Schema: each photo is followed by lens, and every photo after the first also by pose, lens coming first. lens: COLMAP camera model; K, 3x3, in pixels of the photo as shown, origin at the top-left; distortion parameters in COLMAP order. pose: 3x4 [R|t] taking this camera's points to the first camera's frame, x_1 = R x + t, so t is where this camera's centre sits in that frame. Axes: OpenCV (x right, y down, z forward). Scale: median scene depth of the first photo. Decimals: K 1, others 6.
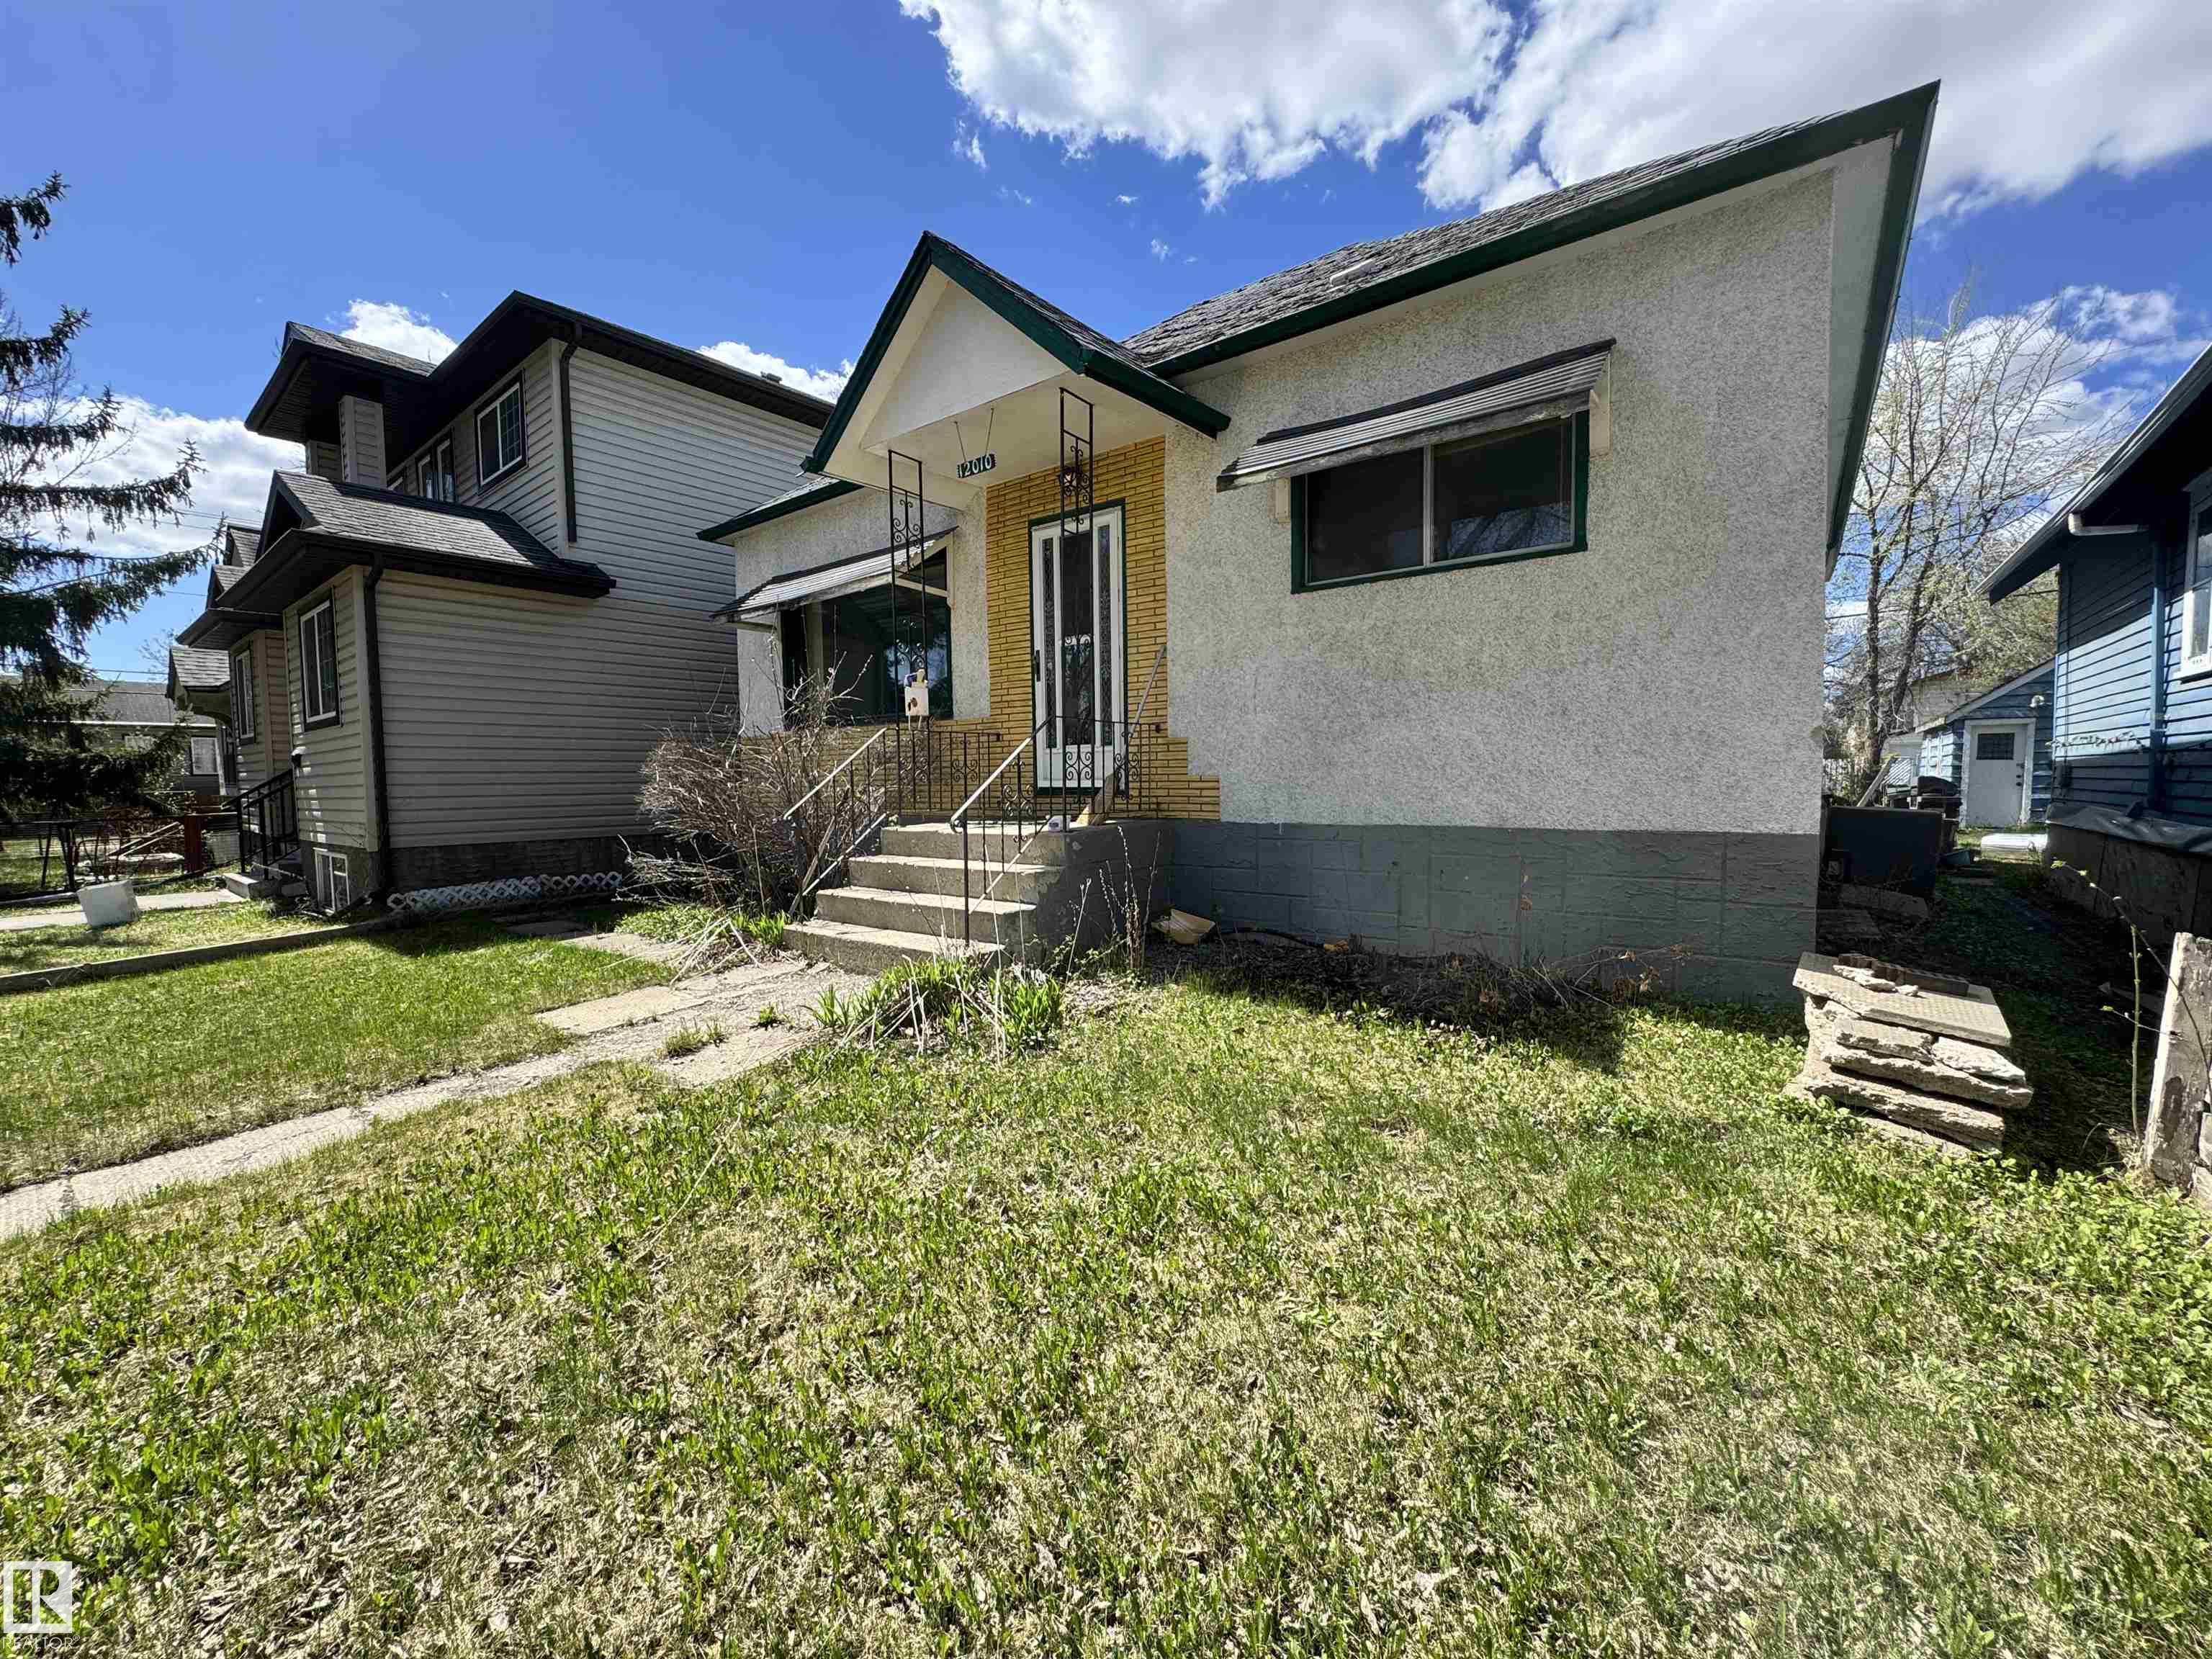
lens RADIAL K [[886.5, 0, 1109.3], [0, 886.5, 832.3], [0, 0, 1]] dist [-0.000623, 0.000389]
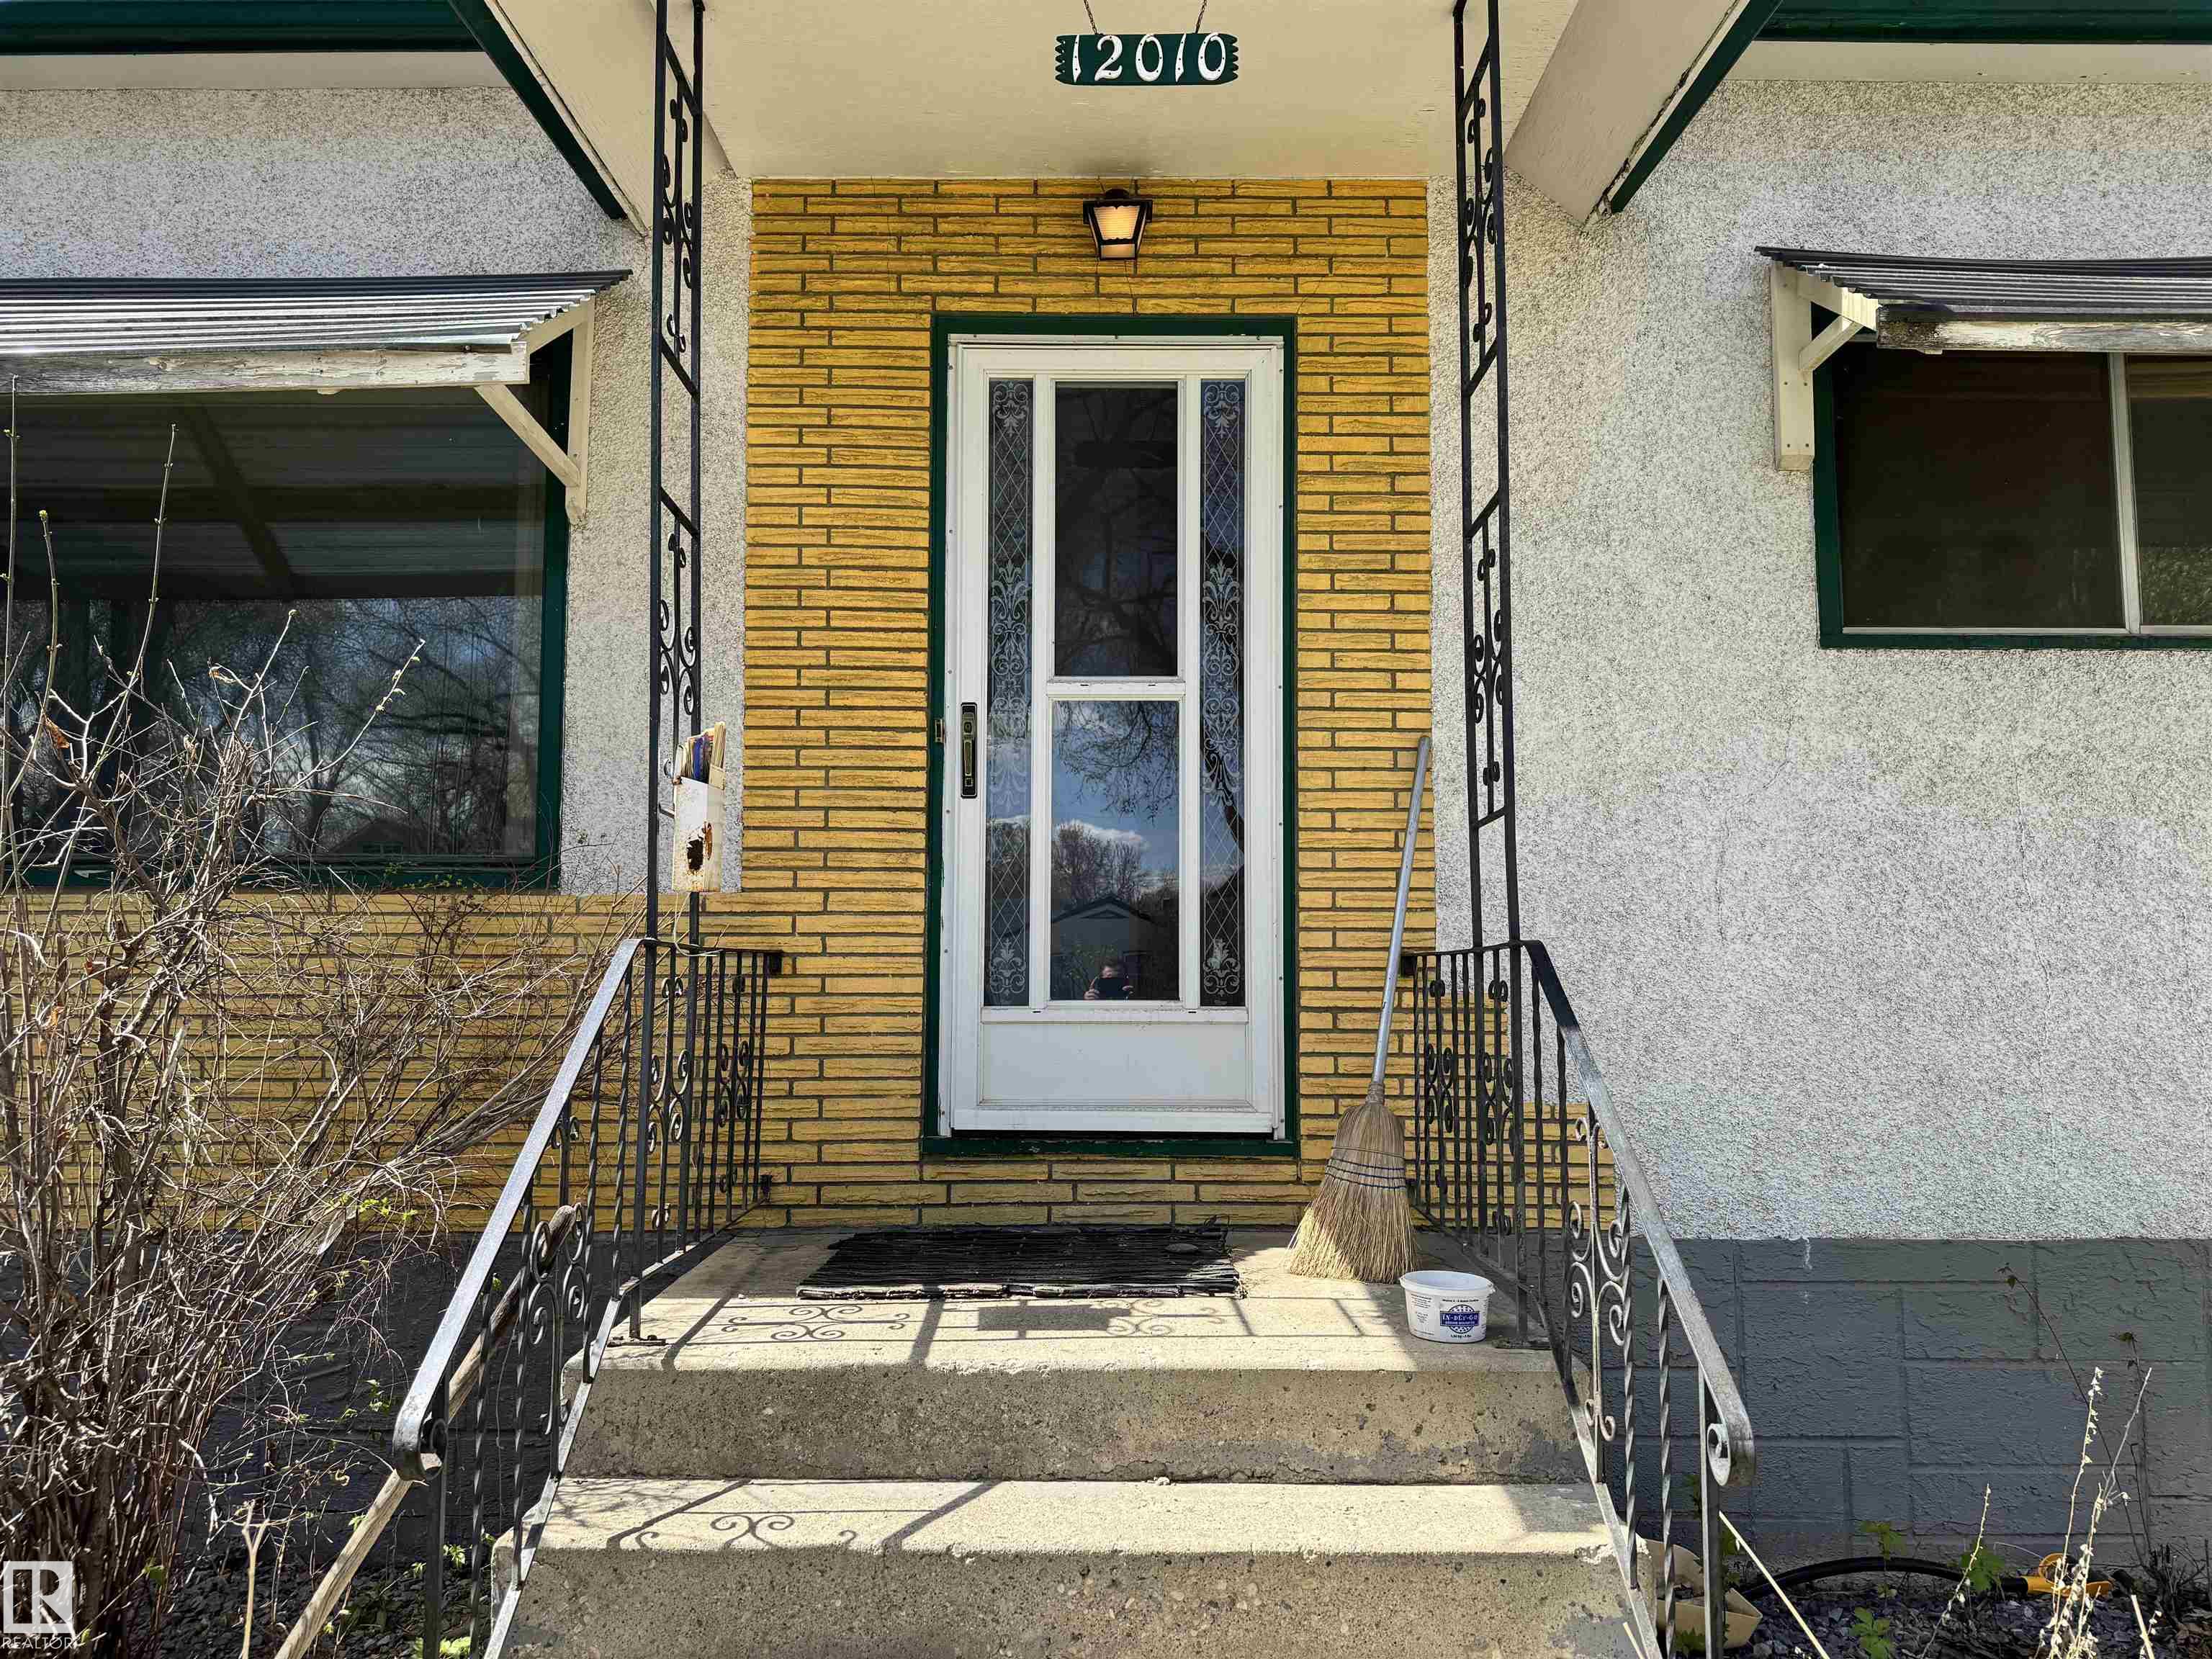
lens RADIAL K [[1546.0, 0, 1108.3], [0, 1546.0, 845.6], [0, 0, 1]] dist [0.049591, -0.014264]
pose [[0.792628, 0.067515, 0.605956, -0.481057], [0.021897, 0.990057, -0.138953, -0.094283], [-0.609312, 0.123406, 0.783268, 0.680390]]
